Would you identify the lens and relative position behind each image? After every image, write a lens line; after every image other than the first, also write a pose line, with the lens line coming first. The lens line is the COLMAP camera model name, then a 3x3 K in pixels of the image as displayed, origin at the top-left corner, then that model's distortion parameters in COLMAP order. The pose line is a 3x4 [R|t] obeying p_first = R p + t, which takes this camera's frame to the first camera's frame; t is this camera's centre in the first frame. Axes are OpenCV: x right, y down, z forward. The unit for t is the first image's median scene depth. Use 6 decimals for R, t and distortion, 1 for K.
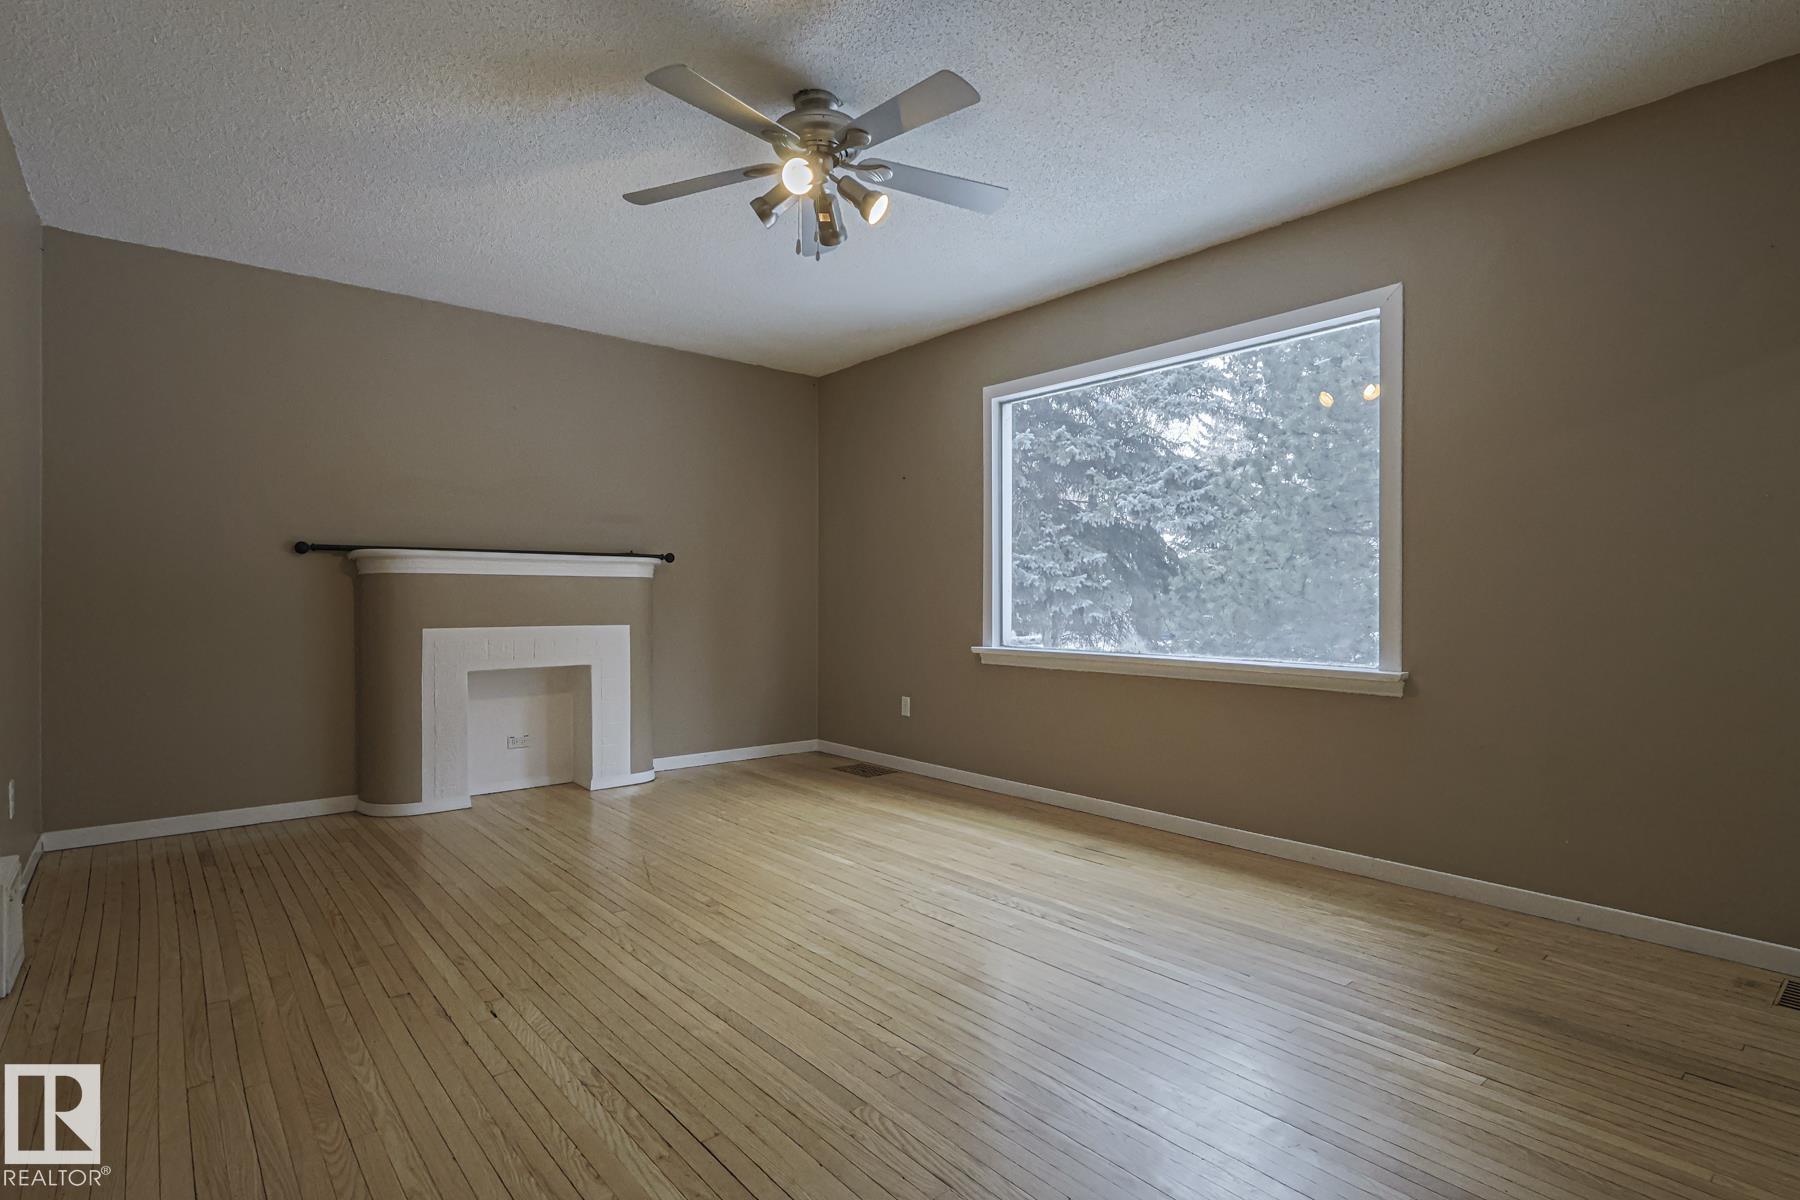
lens RADIAL K [[886.3, 0, 896.6], [0, 886.3, 597.4], [0, 0, 1]] dist [0.005085, 0.000635]
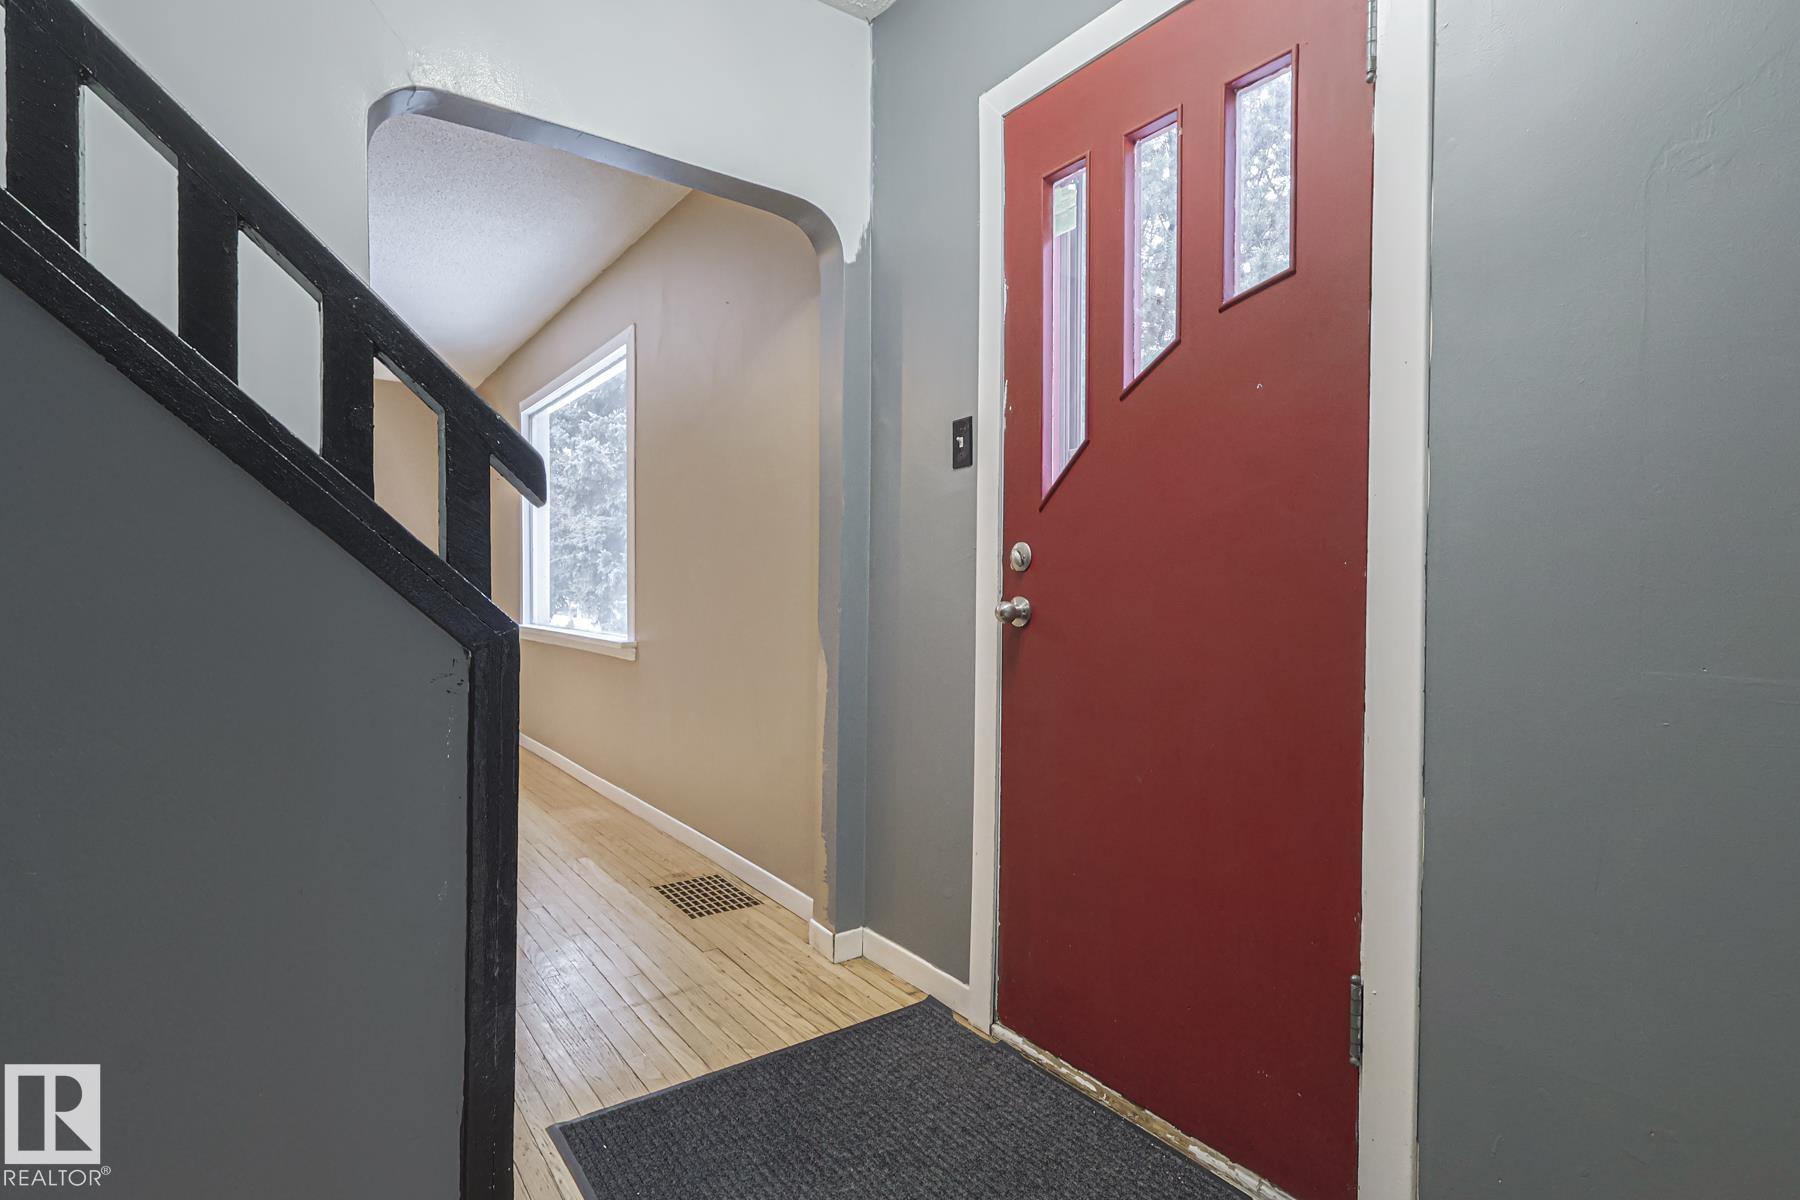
lens RADIAL K [[886.3, 0, 896.6], [0, 886.3, 597.4], [0, 0, 1]] dist [0.005085, 0.000635]
pose [[0.997289, 0.003188, -0.073509, 0.950851], [-0.002082, 0.999884, 0.015108, 0.001771], [0.073549, -0.014914, 0.997180, -0.189373]]
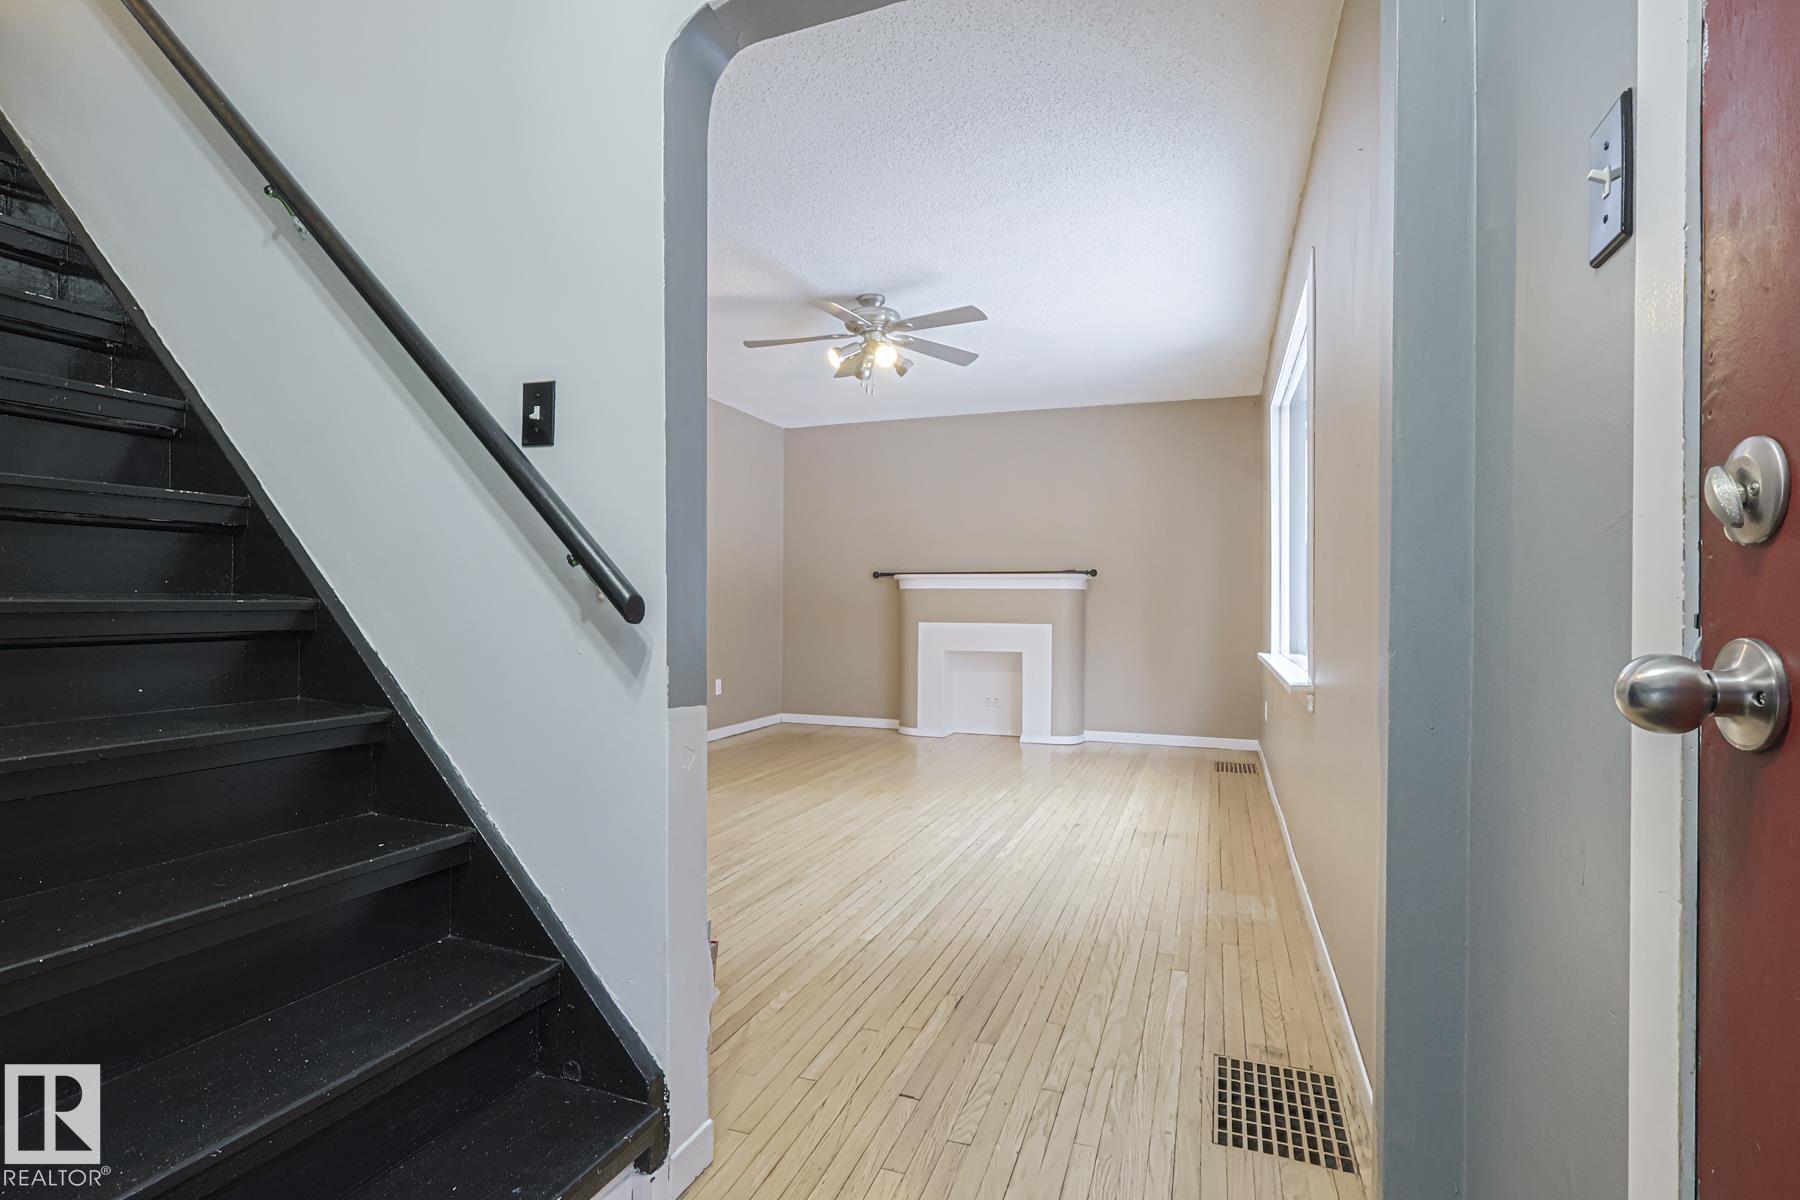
lens RADIAL K [[886.3, 0, 896.6], [0, 886.3, 597.4], [0, 0, 1]] dist [0.005085, 0.000635]
pose [[0.503134, -0.004932, -0.864194, 1.047705], [-0.005589, 0.999944, -0.008960, 0.004964], [0.864190, 0.009338, 0.503078, 0.177993]]
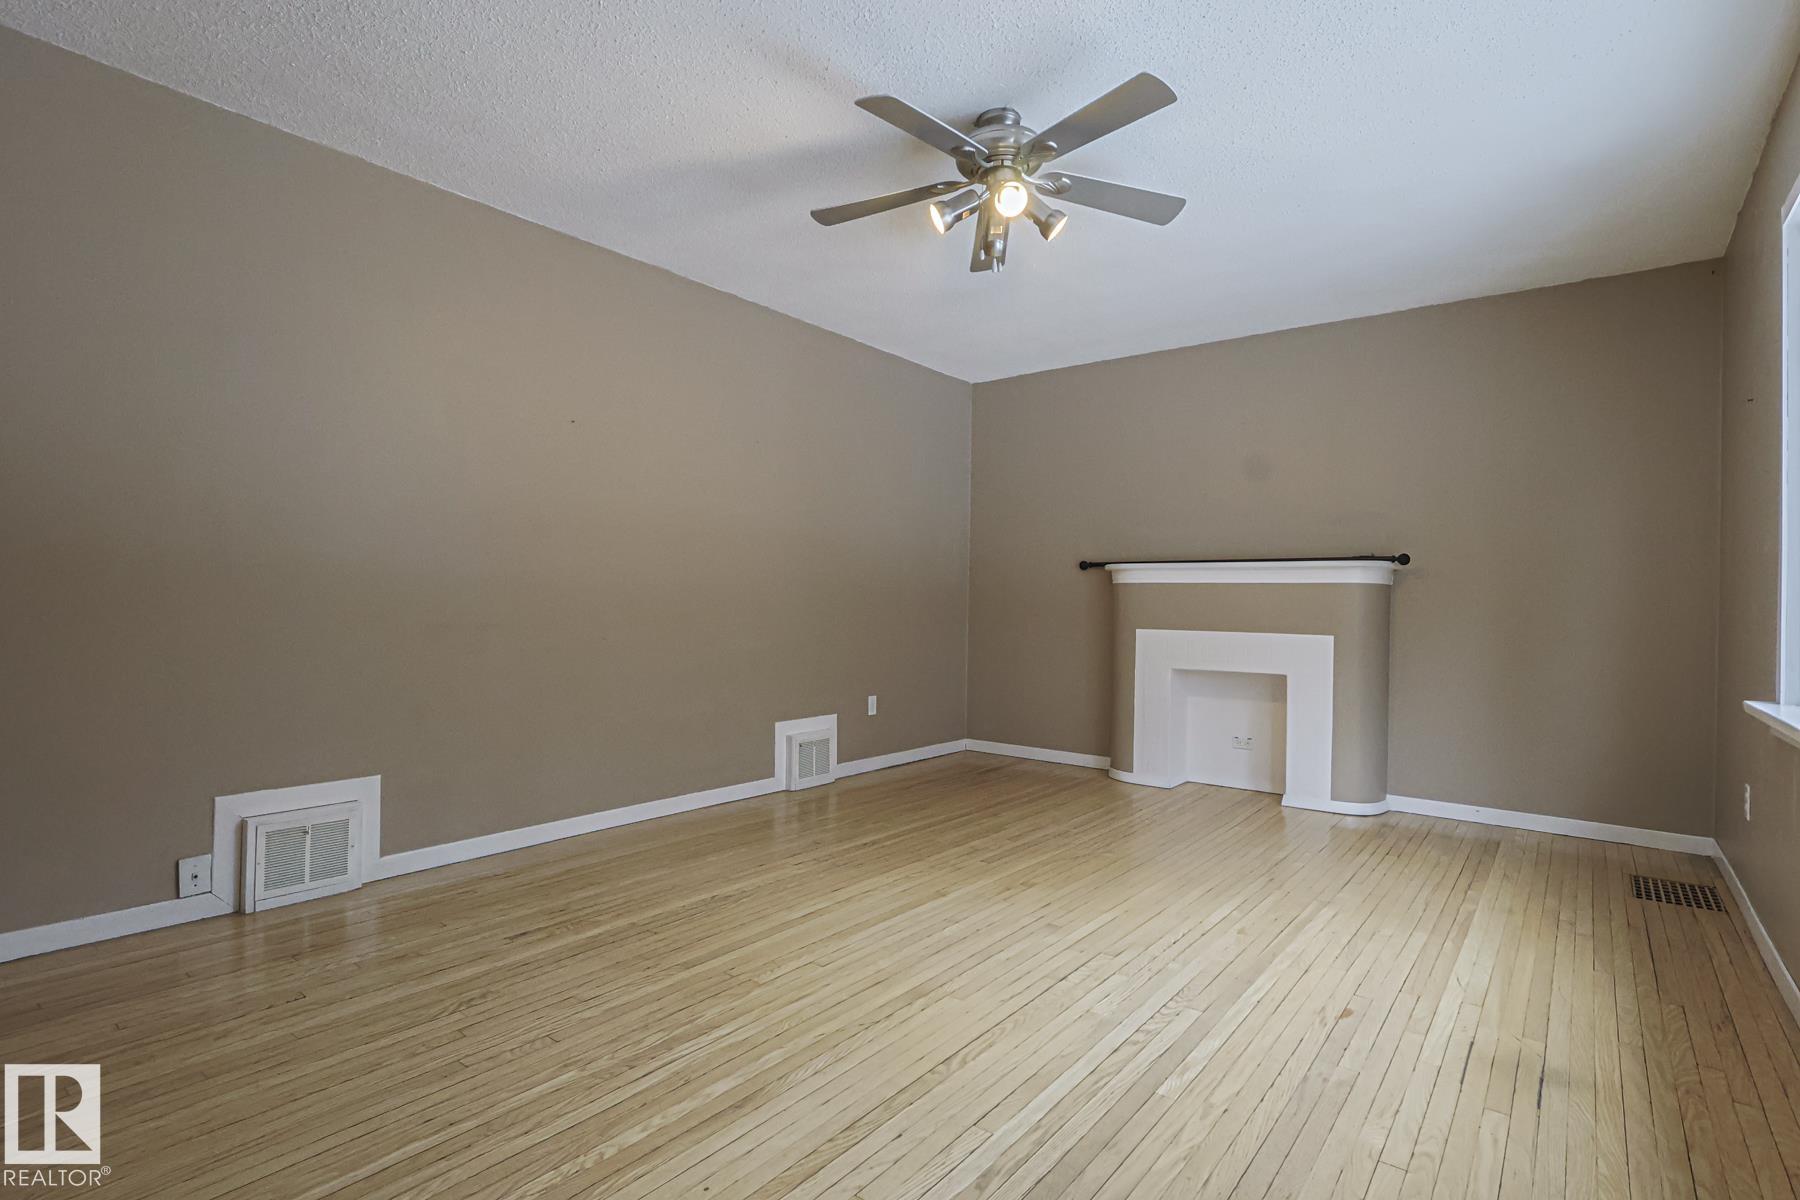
lens RADIAL K [[886.3, 0, 896.6], [0, 886.3, 597.4], [0, 0, 1]] dist [0.005085, 0.000635]
pose [[0.208477, -0.002804, -0.978023, 0.701821], [-0.015308, 0.999864, -0.006130, 0.005826], [0.977908, 0.016249, 0.208406, 0.531178]]
